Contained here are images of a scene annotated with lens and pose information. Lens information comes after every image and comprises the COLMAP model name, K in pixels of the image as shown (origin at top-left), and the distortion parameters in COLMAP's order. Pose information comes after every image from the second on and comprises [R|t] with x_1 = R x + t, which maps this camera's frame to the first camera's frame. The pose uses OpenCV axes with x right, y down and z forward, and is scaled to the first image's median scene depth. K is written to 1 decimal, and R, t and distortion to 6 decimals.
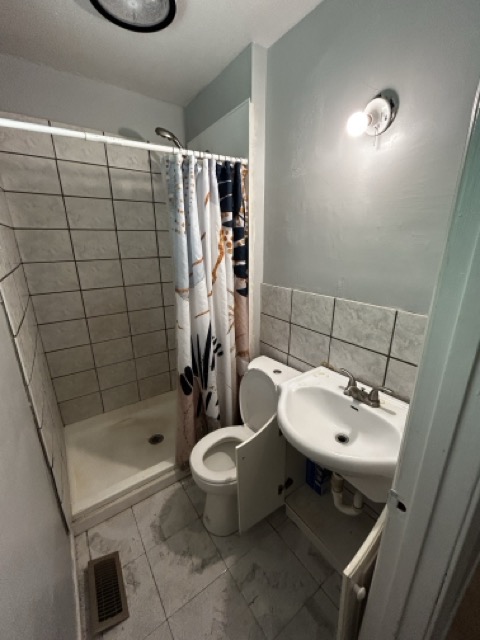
lens RADIAL K [[260.9, 0, 244.4], [0, 260.9, 320.9], [0, 0, 1]] dist [0.000811, 0.000028]
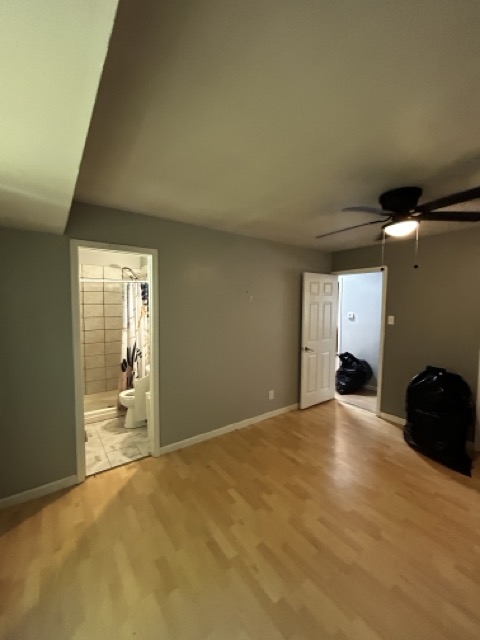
lens RADIAL K [[260.9, 0, 244.4], [0, 260.9, 330.3], [0, 0, 1]] dist [0.000811, 0.000028]
pose [[0.999486, 0.022789, 0.022540, 0.866845], [-0.017609, 0.977987, -0.207922, 0.406136], [-0.026782, 0.207419, 0.977886, -1.522417]]
